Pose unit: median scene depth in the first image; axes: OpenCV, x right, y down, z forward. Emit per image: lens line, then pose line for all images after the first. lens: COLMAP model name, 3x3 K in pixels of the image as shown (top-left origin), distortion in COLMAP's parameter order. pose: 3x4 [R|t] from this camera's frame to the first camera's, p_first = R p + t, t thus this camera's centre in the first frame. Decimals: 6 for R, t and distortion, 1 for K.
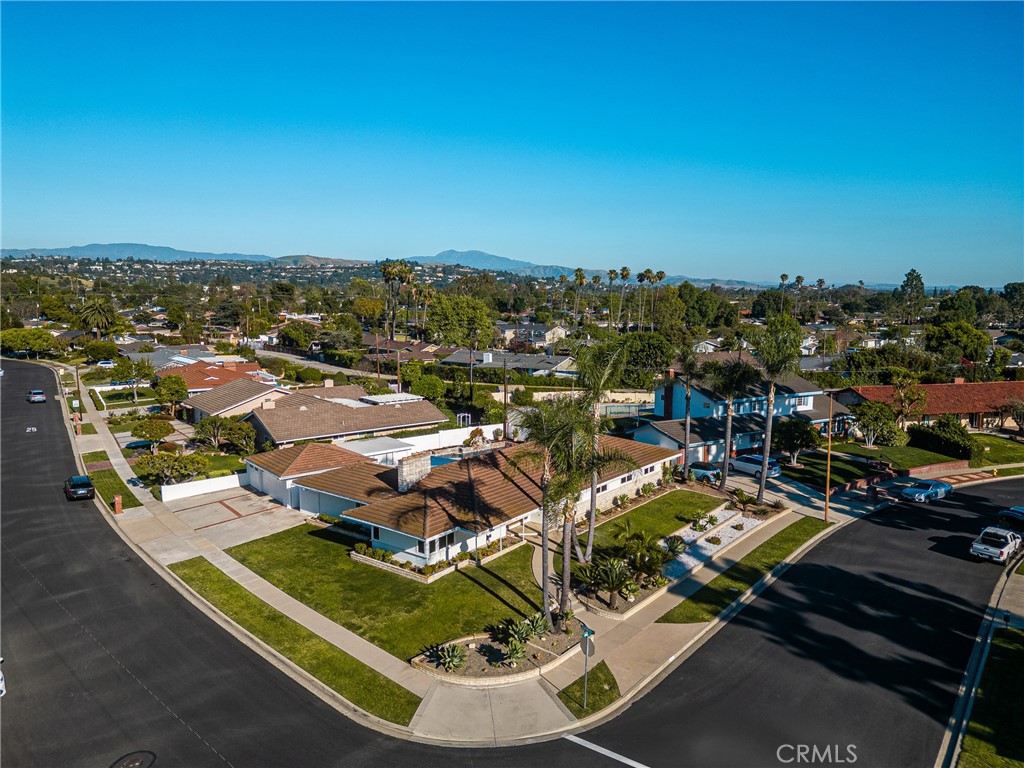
lens RADIAL K [[717.9, 0, 509.6], [0, 717.9, 384.5], [0, 0, 1]] dist [0.080766, -0.073972]
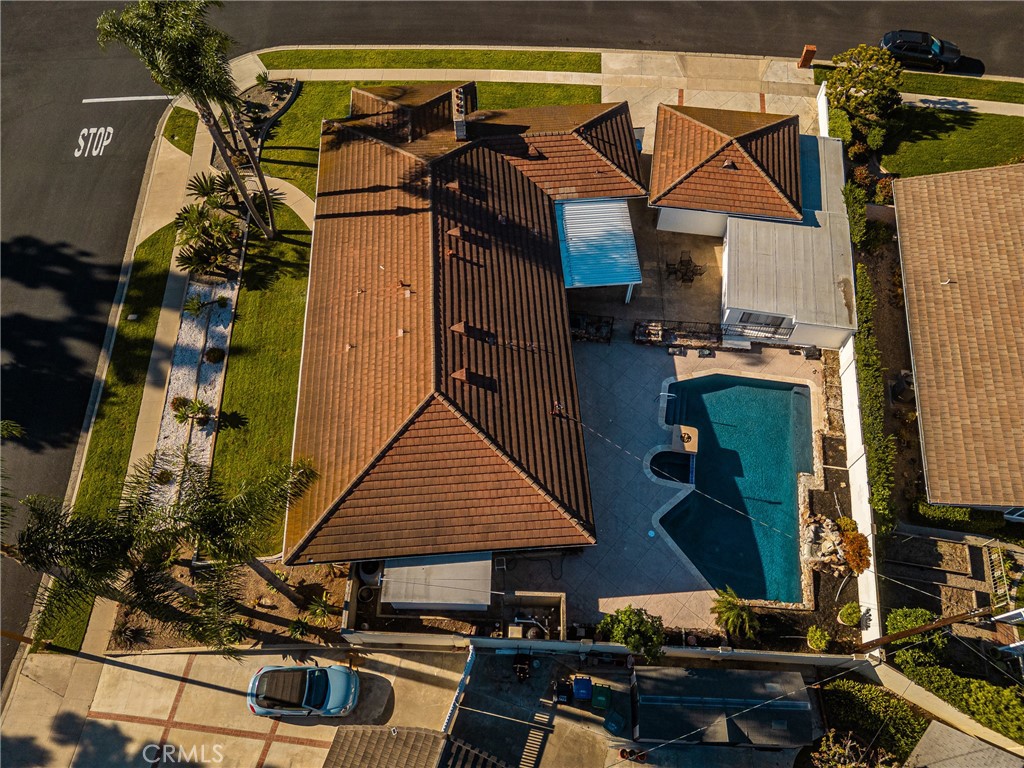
lens RADIAL K [[717.9, 0, 509.6], [0, 717.9, 384.5], [0, 0, 1]] dist [0.080766, -0.073972]
pose [[-0.737313, 0.591983, -0.325463, 0.229352], [-0.066524, 0.415808, 0.907016, -0.424338], [0.672268, 0.690406, -0.267200, 1.219244]]
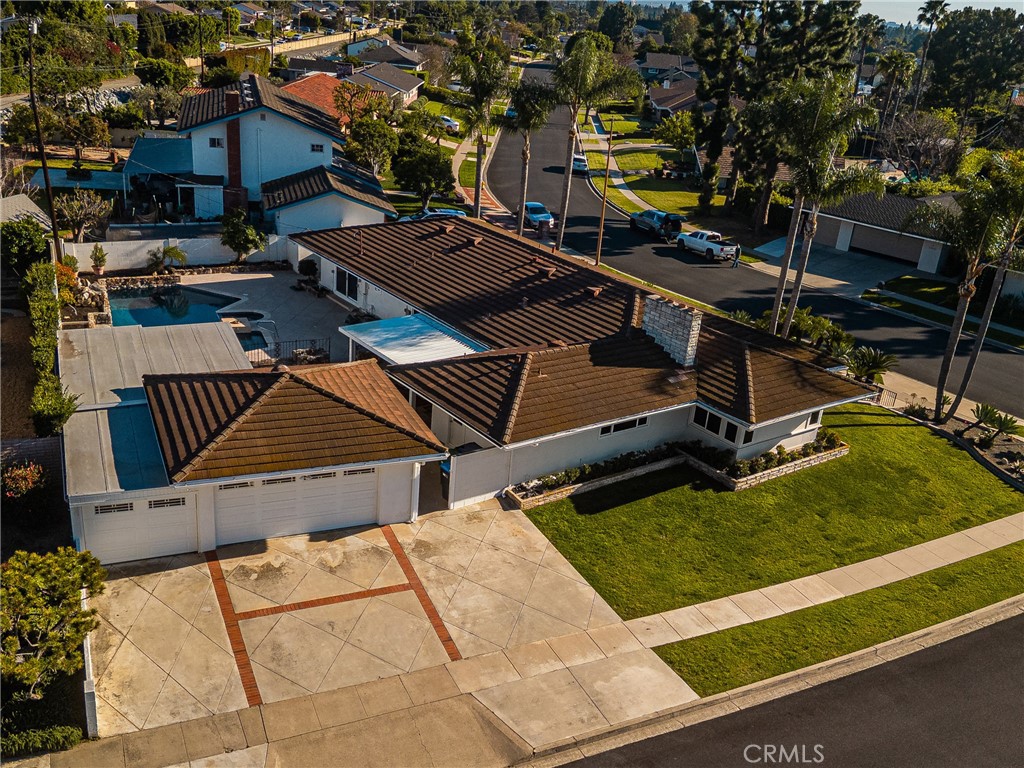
lens RADIAL K [[987.3, 0, 536.2], [0, 987.3, 386.0], [0, 0, 1]] dist [0.143886, -0.242686]
pose [[0.228683, -0.338137, 0.912890, -0.753749], [0.028039, 0.939638, 0.341021, -0.094335], [-0.973097, -0.052390, 0.224360, 0.763796]]
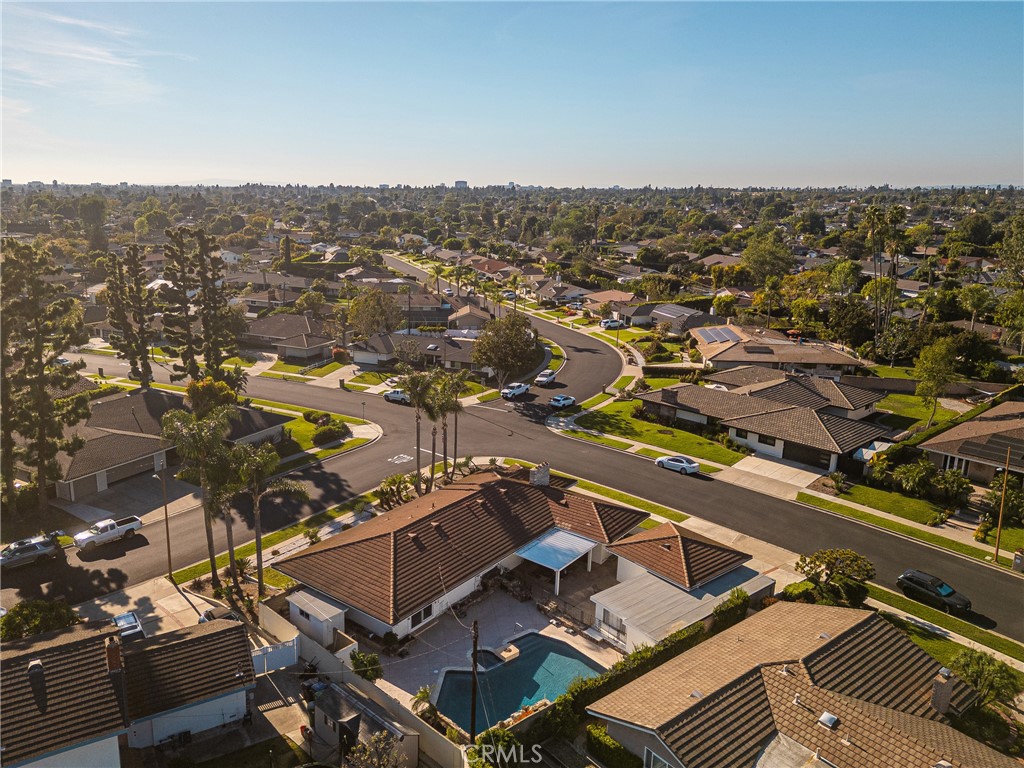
lens RADIAL K [[775.8, 0, 478.8], [0, 775.8, 362.1], [0, 0, 1]] dist [0.170974, -0.289368]
pose [[-0.999983, -0.005553, -0.001959, -0.010461], [-0.005889, 0.939915, 0.341358, -0.493242], [-0.000054, 0.341364, -0.939931, 1.928519]]
